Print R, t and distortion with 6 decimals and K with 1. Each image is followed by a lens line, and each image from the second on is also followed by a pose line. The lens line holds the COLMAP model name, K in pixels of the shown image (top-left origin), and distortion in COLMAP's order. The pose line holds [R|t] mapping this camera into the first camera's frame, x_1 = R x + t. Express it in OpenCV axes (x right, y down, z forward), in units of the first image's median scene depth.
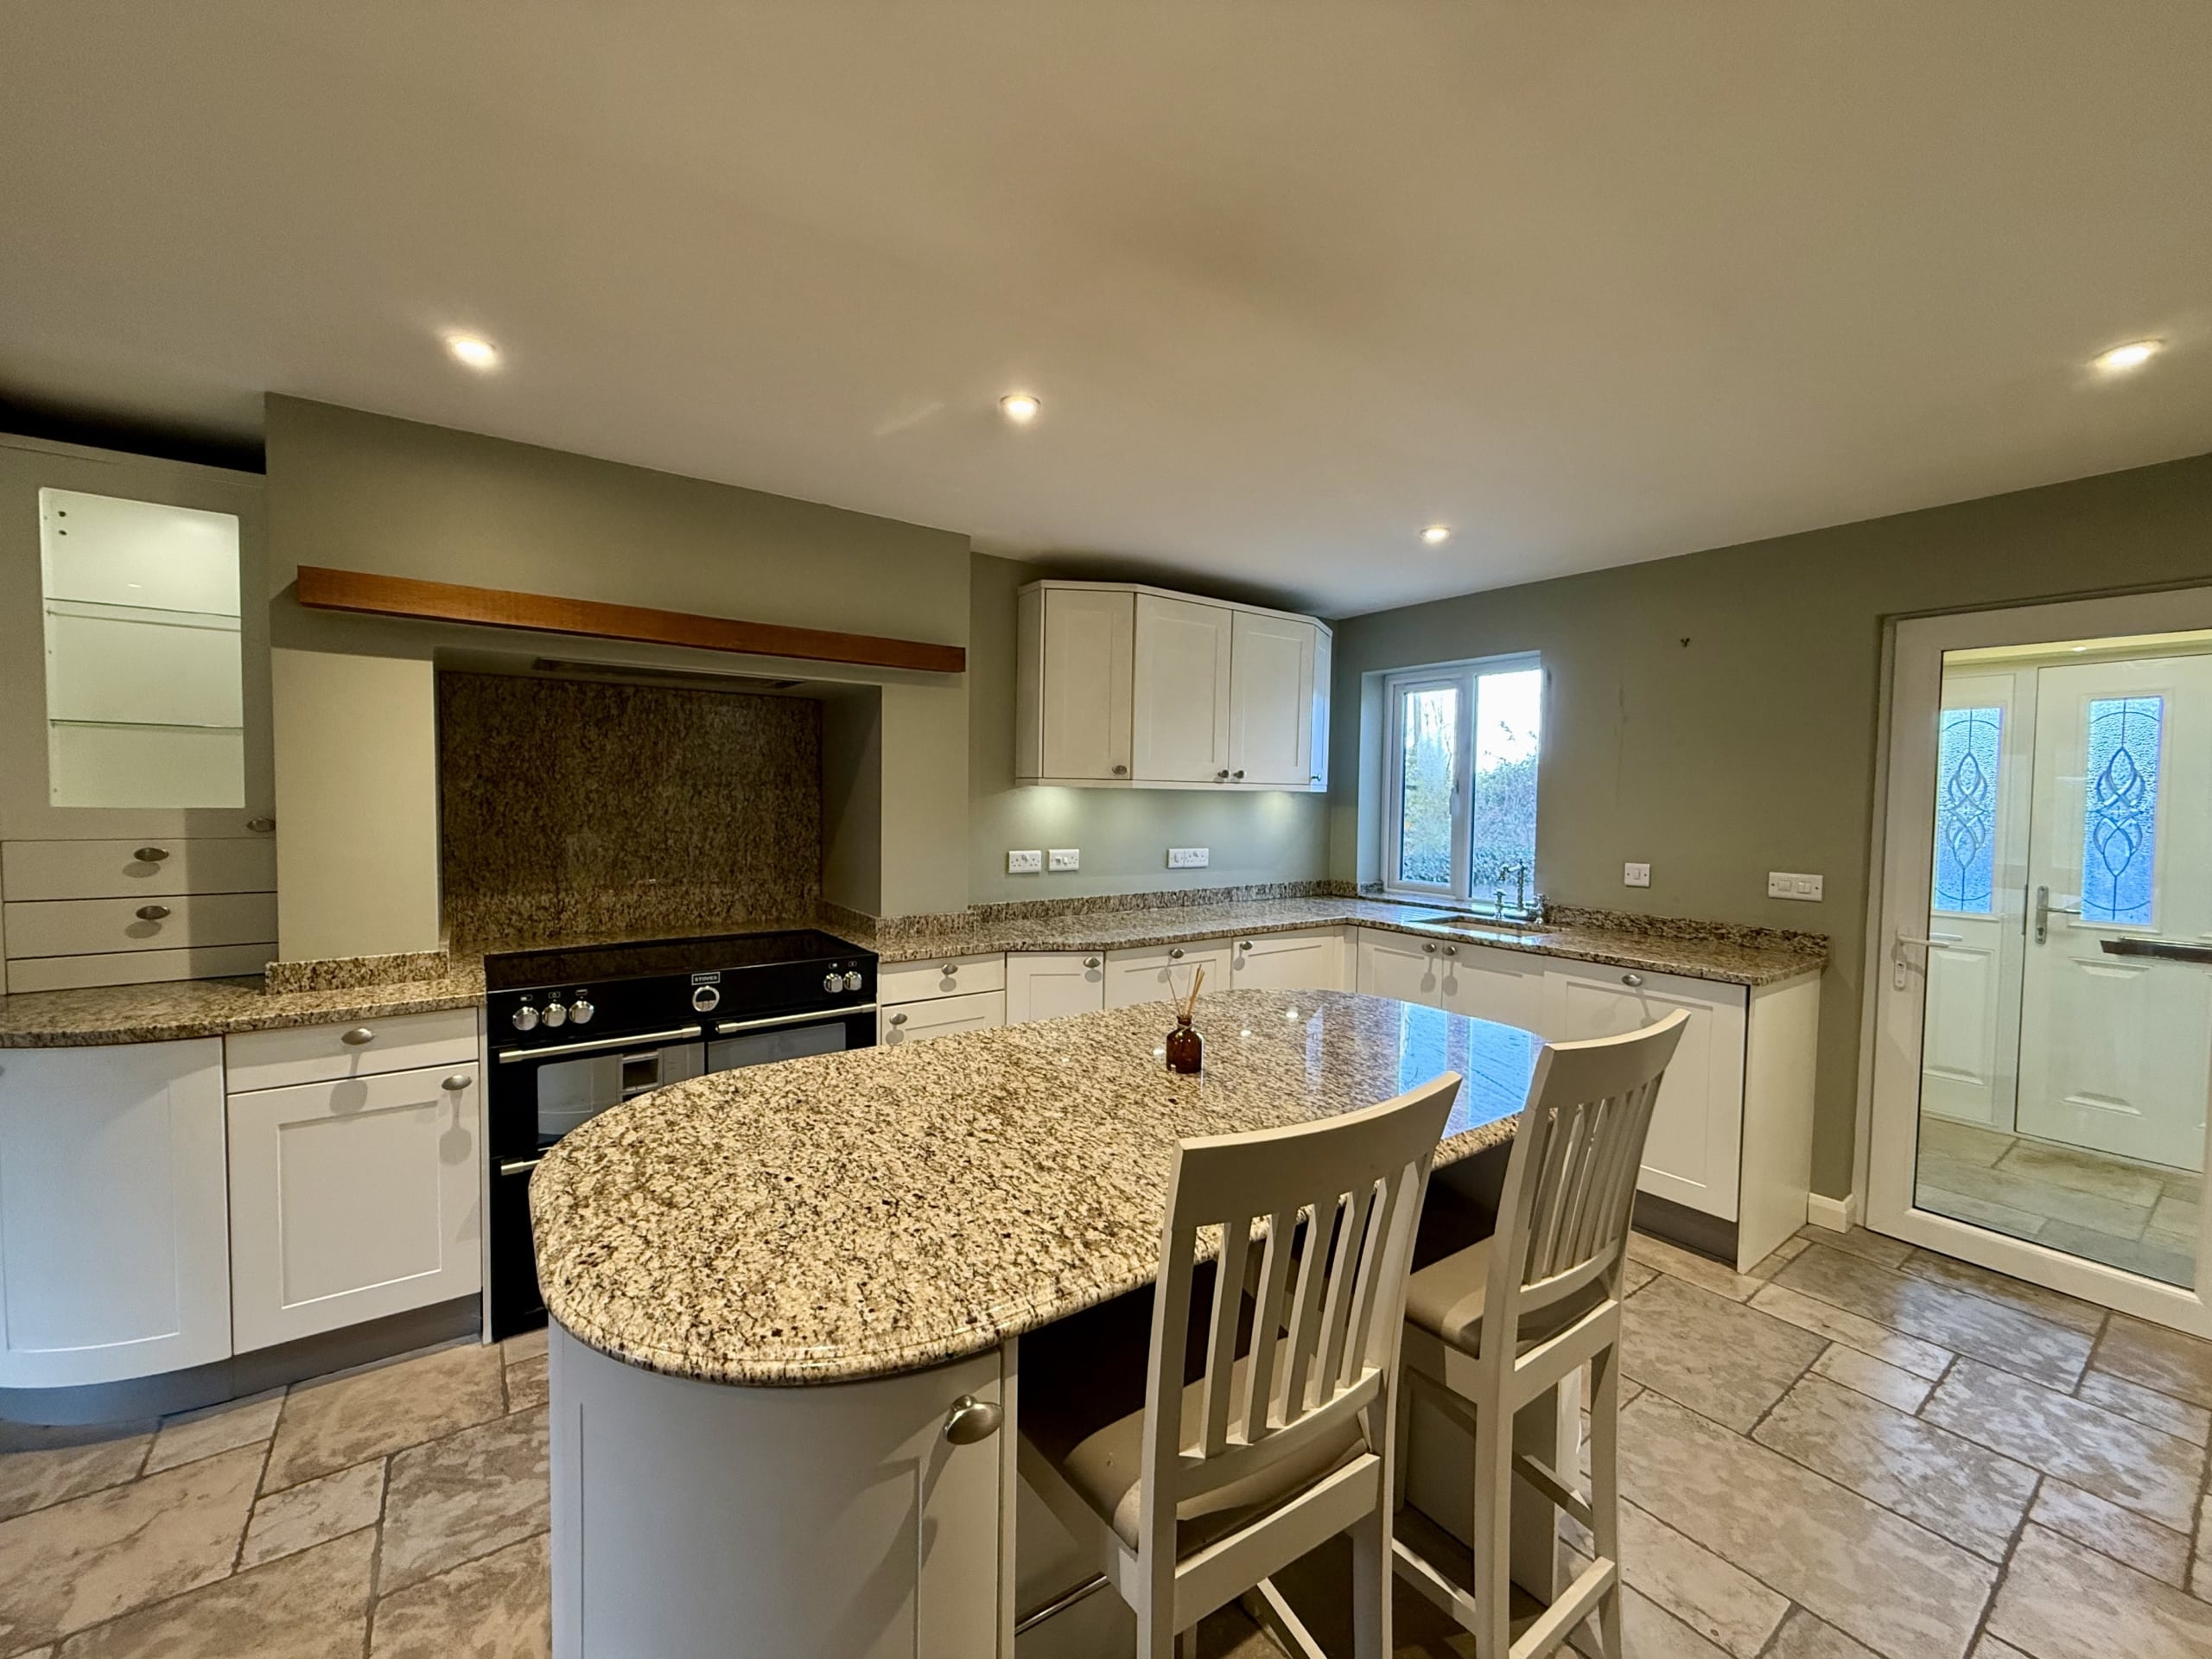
lens RADIAL K [[874.3, 0, 1096.3], [0, 874.3, 832.4], [0, 0, 1]] dist [0.003426, -0.000046]
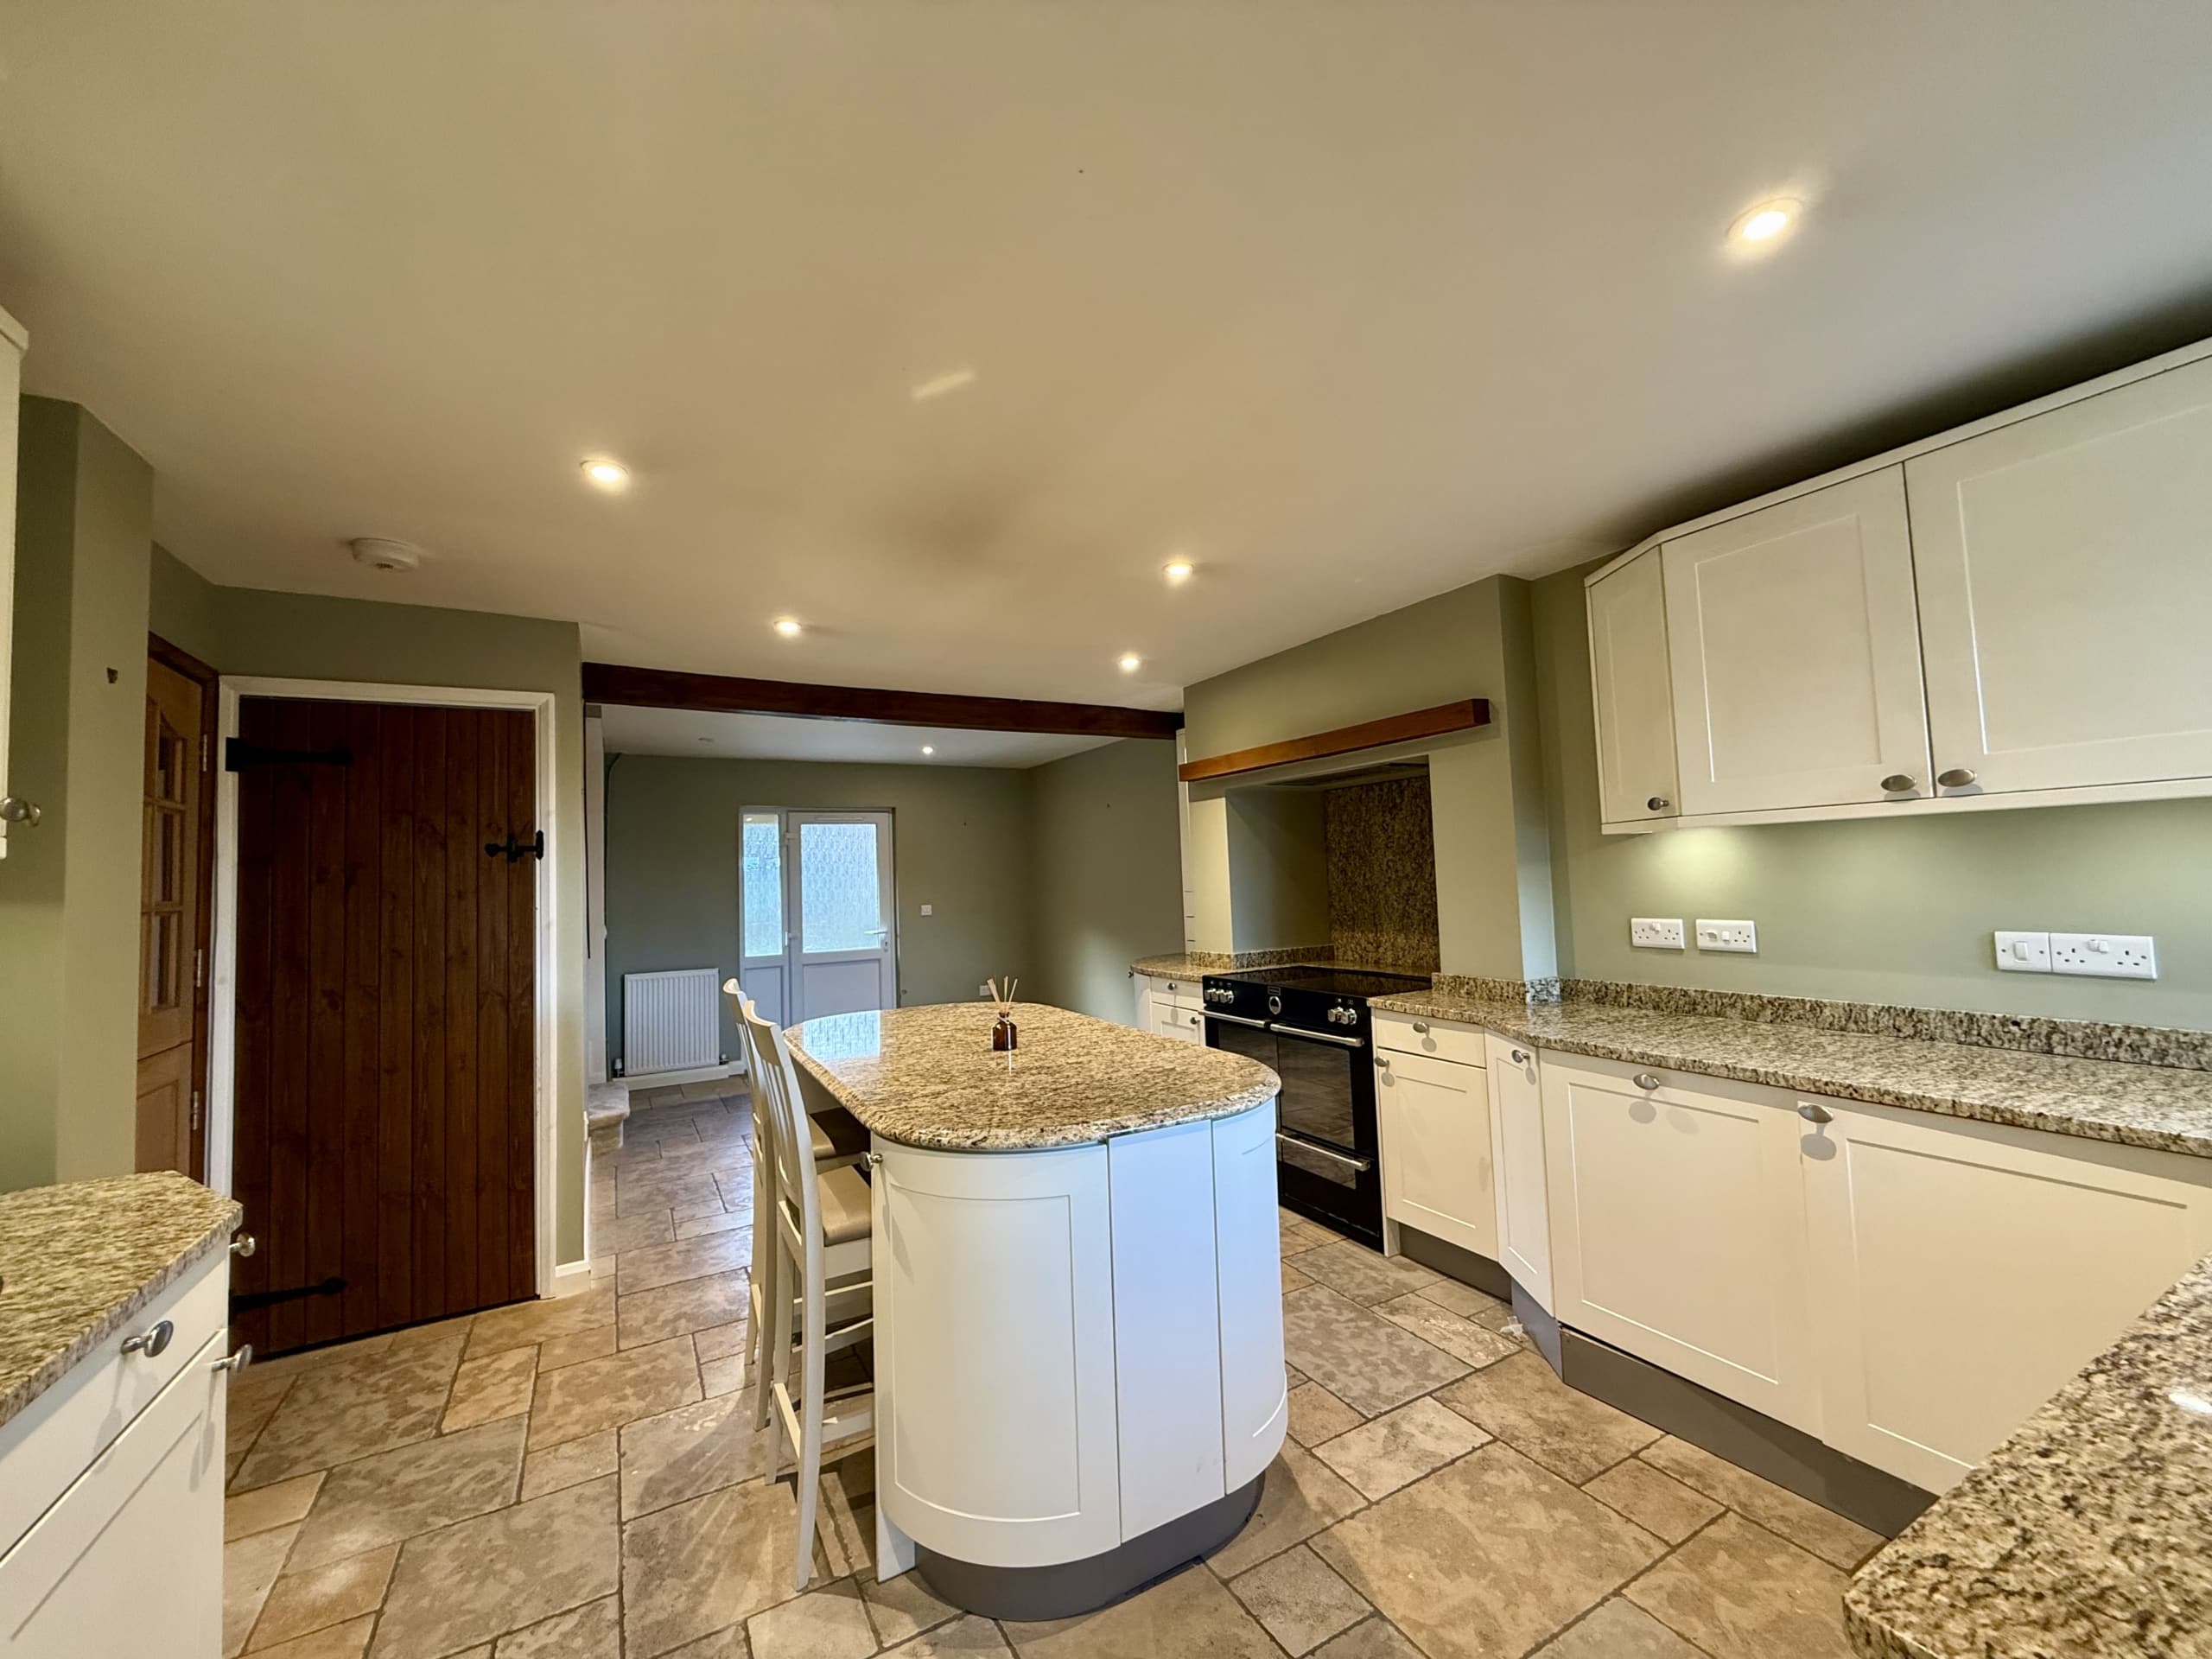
lens RADIAL K [[874.3, 0, 1103.8], [0, 874.3, 830.9], [0, 0, 1]] dist [0.003426, -0.000046]
pose [[-0.108197, -0.063682, -0.992088, 0.769023], [-0.009372, 0.997967, -0.063037, -0.002545], [0.994085, 0.002477, -0.108574, 0.646041]]
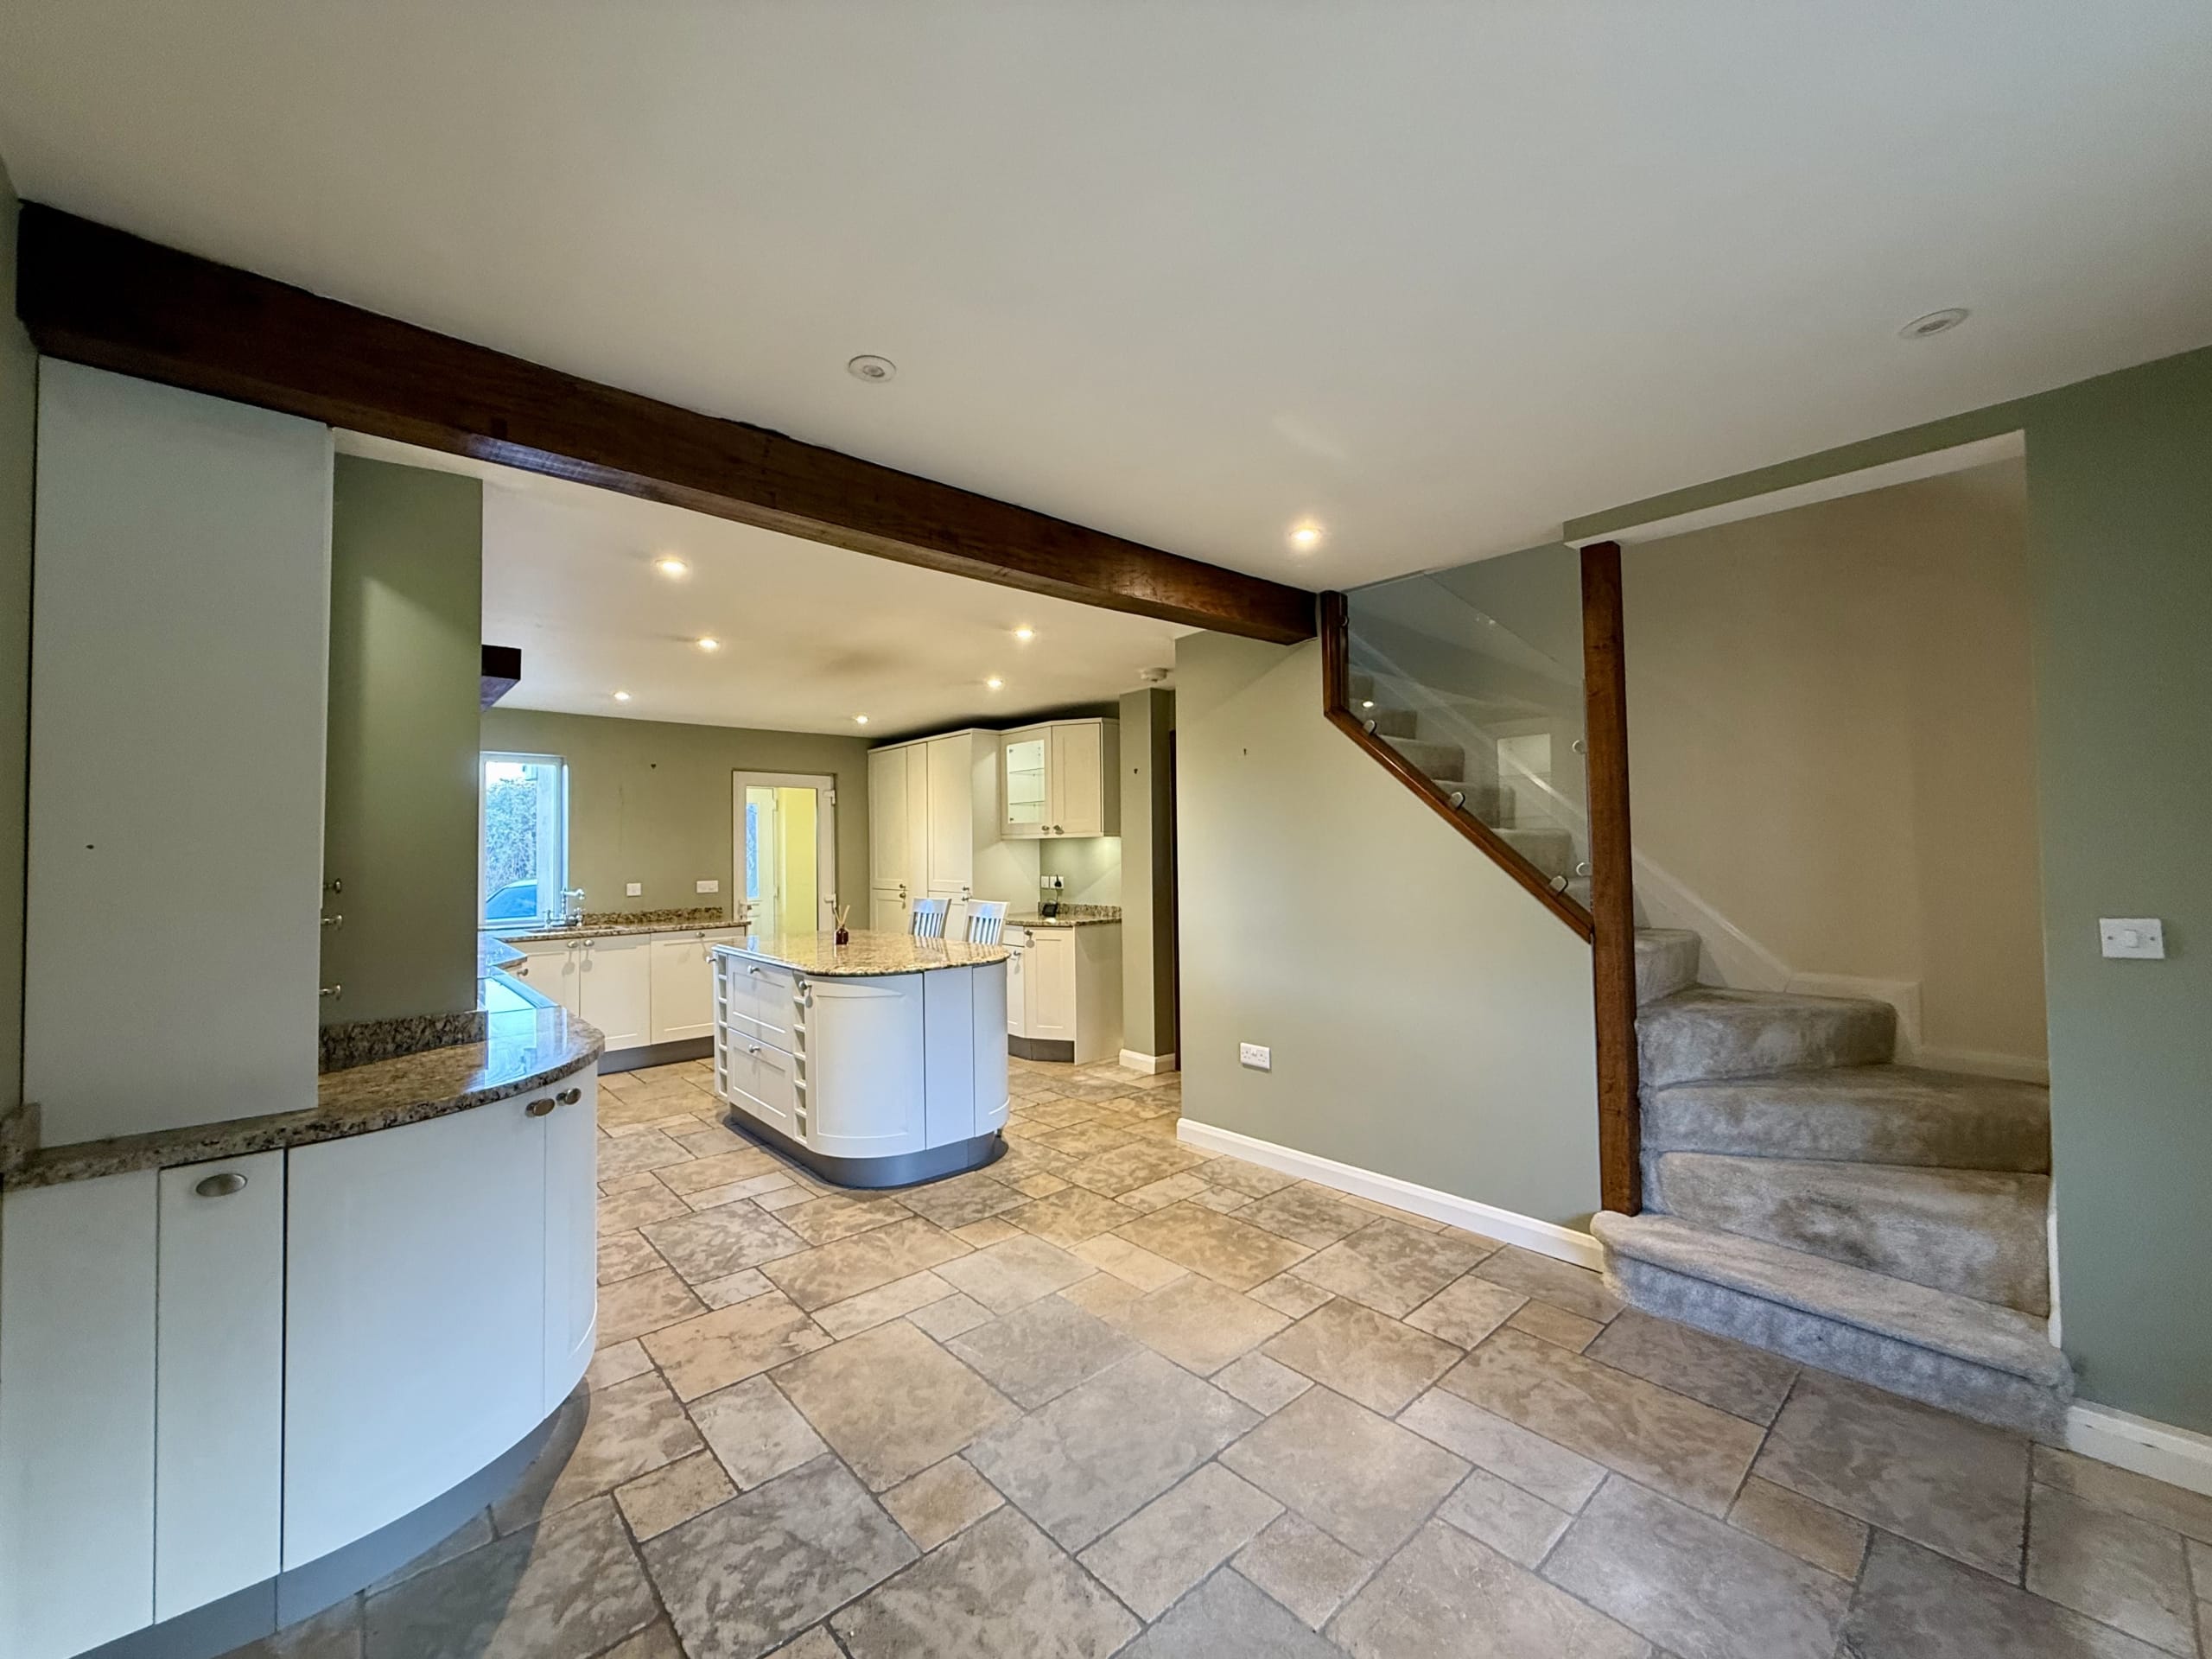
lens RADIAL K [[874.3, 0, 1104.7], [0, 874.3, 826.9], [0, 0, 1]] dist [0.003426, -0.000046]
pose [[-0.115086, 0.015754, 0.993231, -1.313034], [0.055536, 0.998412, -0.009401, -0.011045], [-0.991802, 0.054078, -0.115778, 0.237453]]
